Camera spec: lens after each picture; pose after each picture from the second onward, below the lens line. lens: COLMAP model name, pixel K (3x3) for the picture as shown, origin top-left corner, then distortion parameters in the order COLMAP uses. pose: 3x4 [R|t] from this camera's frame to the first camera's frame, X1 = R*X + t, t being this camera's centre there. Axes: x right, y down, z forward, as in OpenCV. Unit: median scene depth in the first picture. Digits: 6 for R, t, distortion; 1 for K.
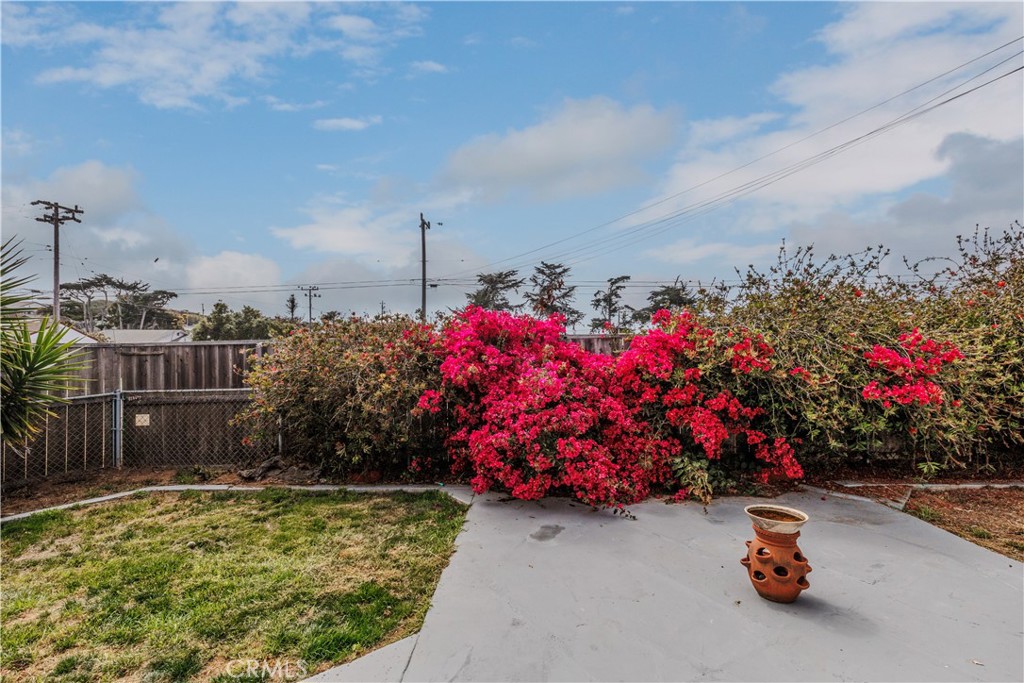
lens RADIAL K [[488.4, 0, 515.6], [0, 488.4, 339.8], [0, 0, 1]] dist [-0.000302, 0.000056]
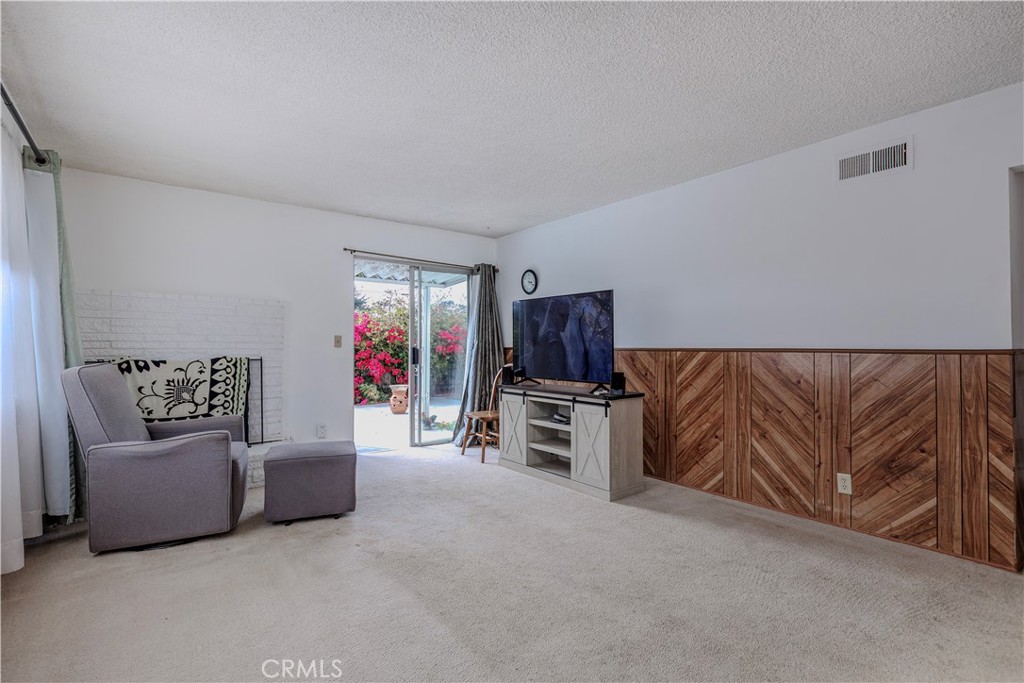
lens RADIAL K [[488.4, 0, 506.6], [0, 488.4, 344.1], [0, 0, 1]] dist [-0.000302, 0.000056]
pose [[0.802510, 0.000727, 0.596638, -0.412719], [-0.008312, 0.999916, 0.009962, 0.045632], [-0.596580, -0.012954, 0.802449, -1.023873]]
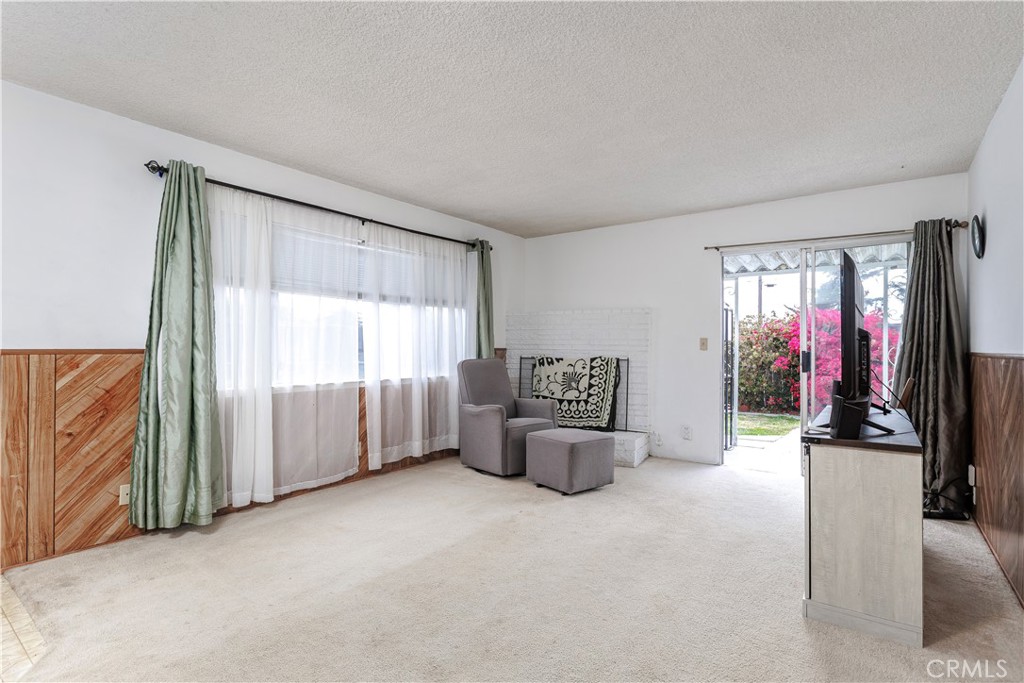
lens RADIAL K [[488.4, 0, 510.5], [0, 488.4, 345.6], [0, 0, 1]] dist [-0.000302, 0.000056]
pose [[0.798003, -0.001340, -0.602653, 0.109034], [0.006196, 0.999963, 0.005982, 0.047732], [0.602622, -0.008508, 0.797981, -1.024350]]
